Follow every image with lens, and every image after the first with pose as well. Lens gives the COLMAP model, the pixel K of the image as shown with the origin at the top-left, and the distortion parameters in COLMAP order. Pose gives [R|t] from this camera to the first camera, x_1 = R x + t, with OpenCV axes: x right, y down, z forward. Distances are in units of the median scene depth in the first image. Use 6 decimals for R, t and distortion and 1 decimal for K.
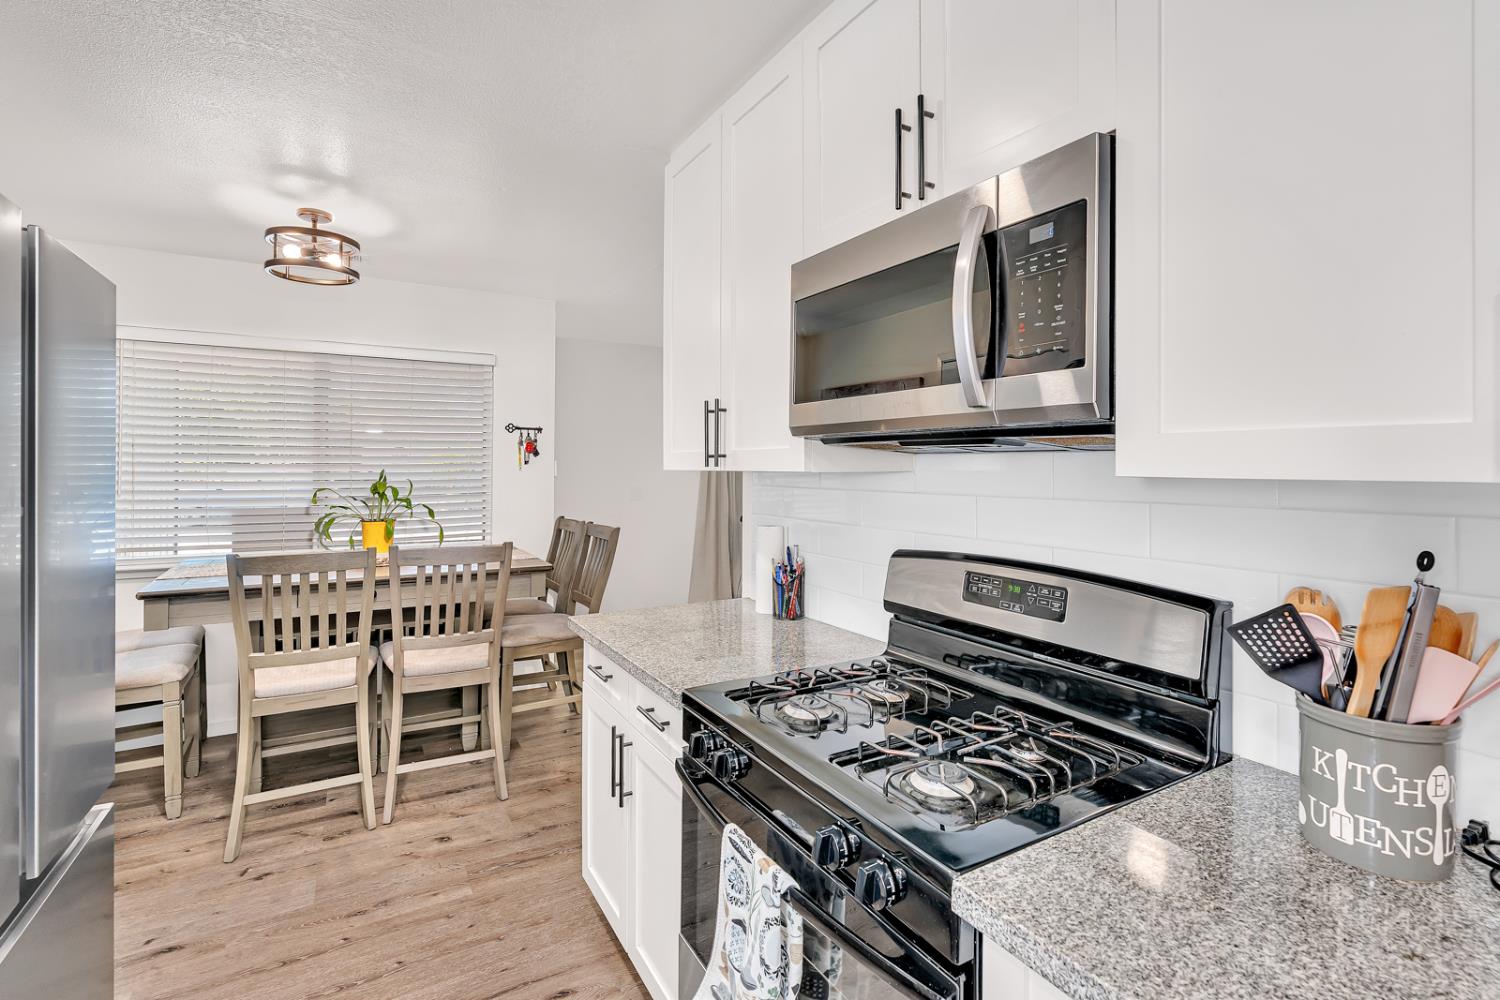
lens RADIAL K [[695.5, 0, 744.7], [0, 695.5, 467.0], [0, 0, 1]] dist [0.000118, 0.000458]
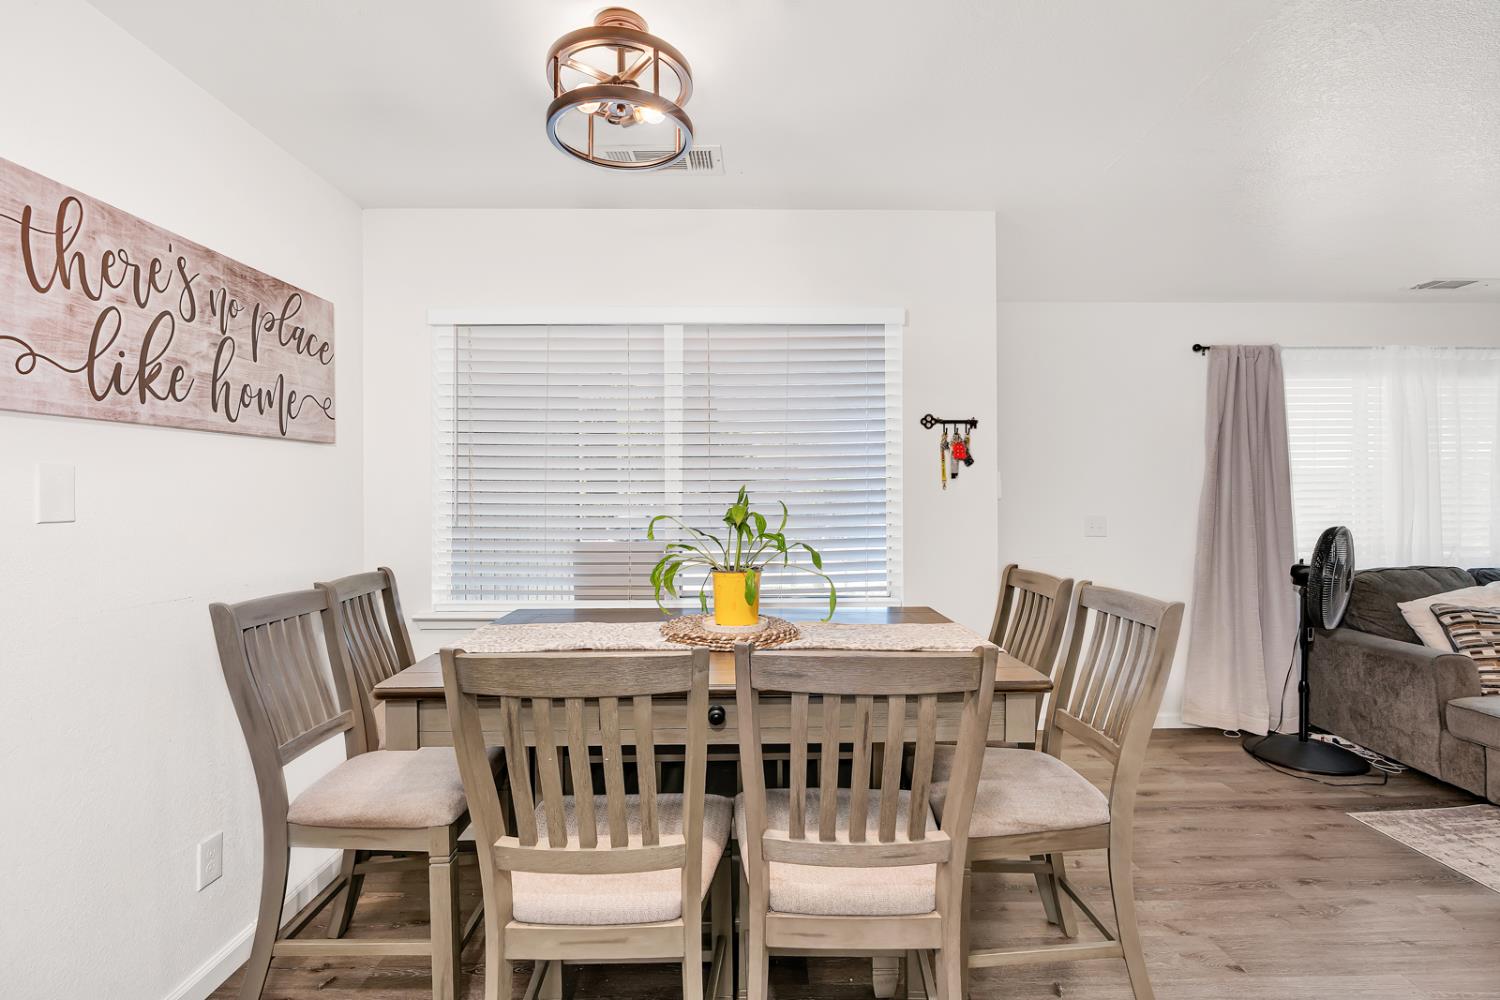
lens RADIAL K [[671.2, 0, 750.0], [0, 671.2, 500.0], [0, 0, 1]] dist [-0.021856, 0.000674]
pose [[0.869262, -0.004384, -0.494333, -0.221880], [0.009247, 0.999930, 0.007392, 0.011831], [0.494266, -0.010997, 0.869241, 0.486814]]
